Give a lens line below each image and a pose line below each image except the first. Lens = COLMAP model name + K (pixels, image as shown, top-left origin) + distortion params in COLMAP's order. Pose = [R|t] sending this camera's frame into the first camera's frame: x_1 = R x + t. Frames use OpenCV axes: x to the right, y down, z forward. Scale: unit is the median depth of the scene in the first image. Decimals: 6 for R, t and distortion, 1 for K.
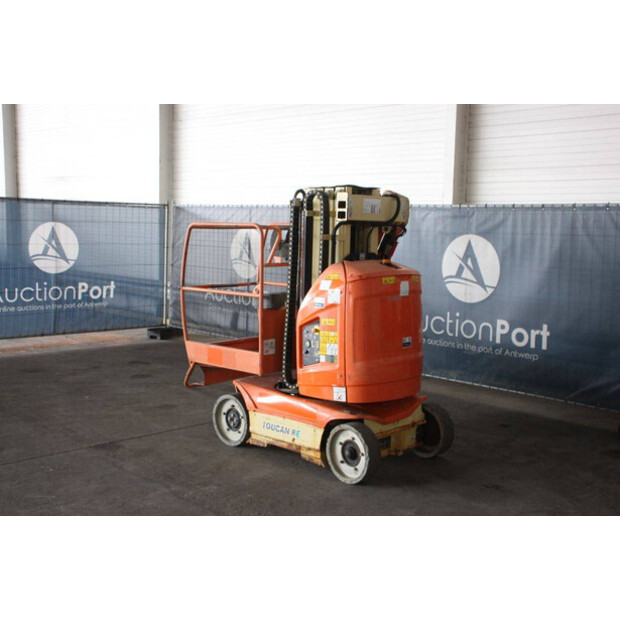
lens RADIAL K [[776.6, 0, 314.9], [0, 776.6, 311.7], [0, 0, 1]] dist [0.008809, 0.000000]
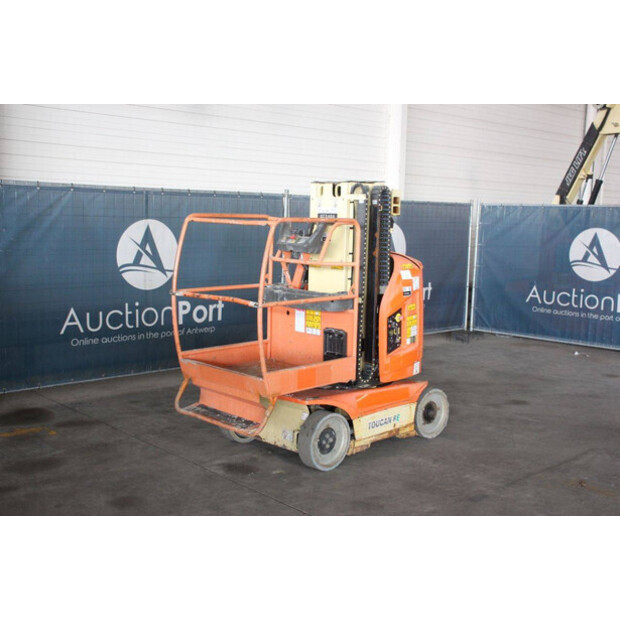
lens RADIAL K [[764.2, 0, 316.5], [0, 764.2, 311.2], [0, 0, 1]] dist [0.013271, 0.000000]
pose [[0.027166, -0.145905, 0.988926, -0.973289], [0.086011, 0.985963, 0.143106, -0.136024], [-0.995924, 0.081171, 0.039334, 0.995577]]
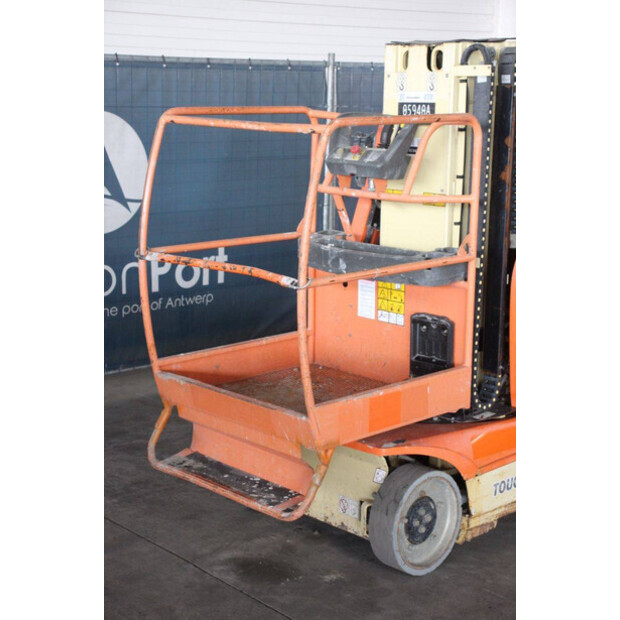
lens RADIAL K [[1151.7, 0, 312.5], [0, 1151.7, 317.5], [0, 0, 1]] dist [0.285227, 0.000000]
pose [[0.065635, -0.218201, 0.973694, -0.821522], [0.100965, 0.972243, 0.211070, -0.151652], [-0.992723, 0.084455, 0.085844, 1.024944]]
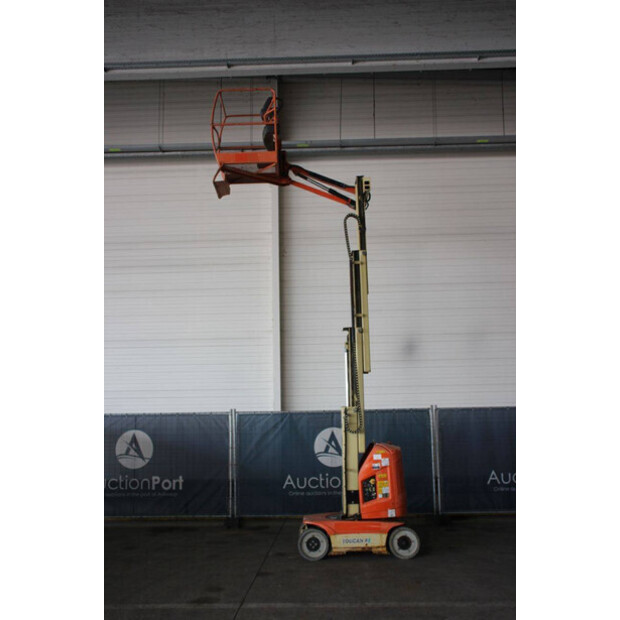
lens RADIAL K [[682.5, 0, 309.9], [0, 682.5, 314.9], [0, 0, 1]] dist [-0.025188, 0.000000]
pose [[0.735300, 0.061742, 0.674923, -1.173089], [0.110635, 0.971549, -0.209410, -0.037414], [-0.668651, 0.228649, 0.707549, -0.158060]]
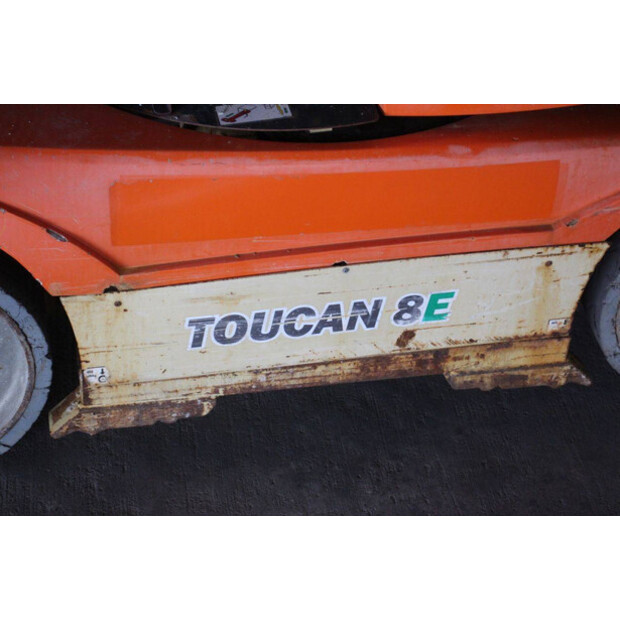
lens RADIAL K [[1476.8, 0, 311.7], [0, 1476.8, 308.8], [0, 0, 1]] dist [0.442285, 0.000000]
pose [[0.581376, -0.515617, 0.629398, -0.262011], [0.046106, 0.793197, 0.607217, -0.068801], [-0.812328, -0.324002, 0.484919, 0.793090]]
